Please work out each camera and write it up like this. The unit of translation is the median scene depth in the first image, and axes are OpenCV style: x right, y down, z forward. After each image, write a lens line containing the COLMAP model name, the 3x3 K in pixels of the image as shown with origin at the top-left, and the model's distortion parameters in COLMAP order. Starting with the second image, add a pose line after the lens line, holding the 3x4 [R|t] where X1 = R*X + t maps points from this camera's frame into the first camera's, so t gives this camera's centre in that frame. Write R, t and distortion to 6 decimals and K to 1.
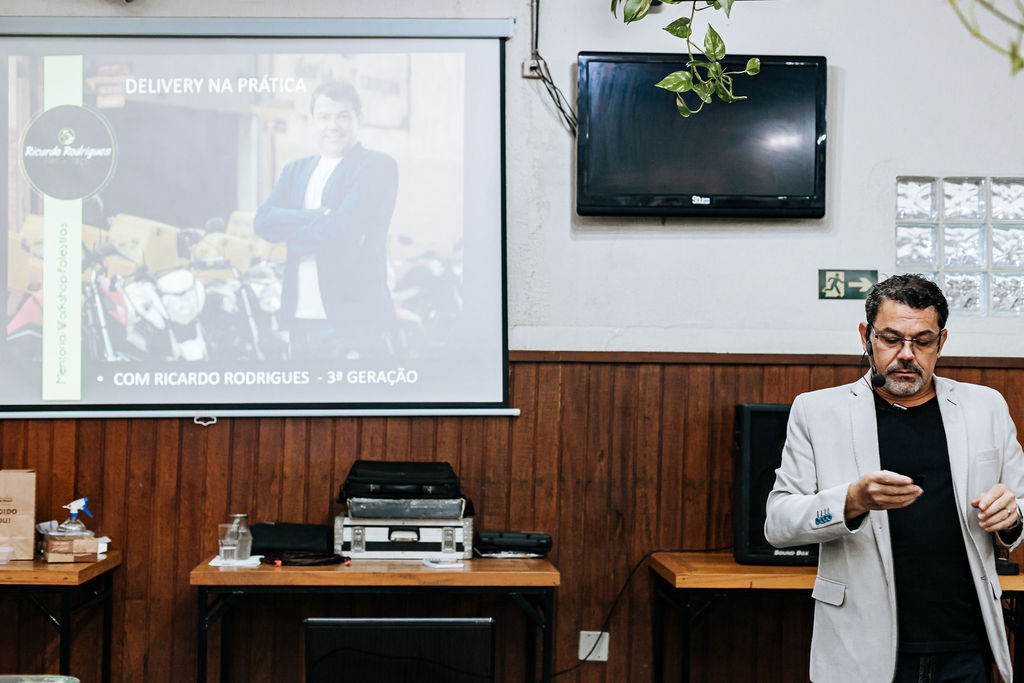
lens RADIAL K [[1493.6, 0, 512.1], [0, 1493.6, 338.4], [0, 0, 1]] dist [-0.008677, 0.000000]
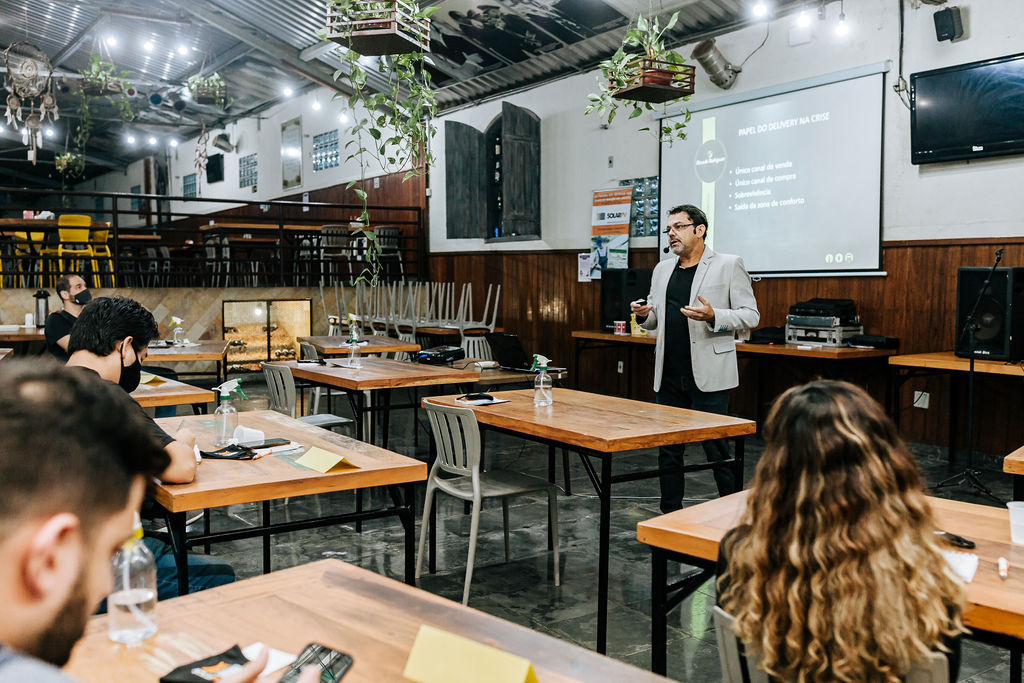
lens RADIAL K [[990.0, 0, 512.2], [0, 990.0, 343.0], [0, 0, 1]] dist [0.001188, 0.000000]
pose [[0.531447, 0.046847, -0.845795, 0.814761], [0.045453, 0.995454, 0.083696, 0.010141], [0.845871, -0.082924, 0.526902, -0.069337]]
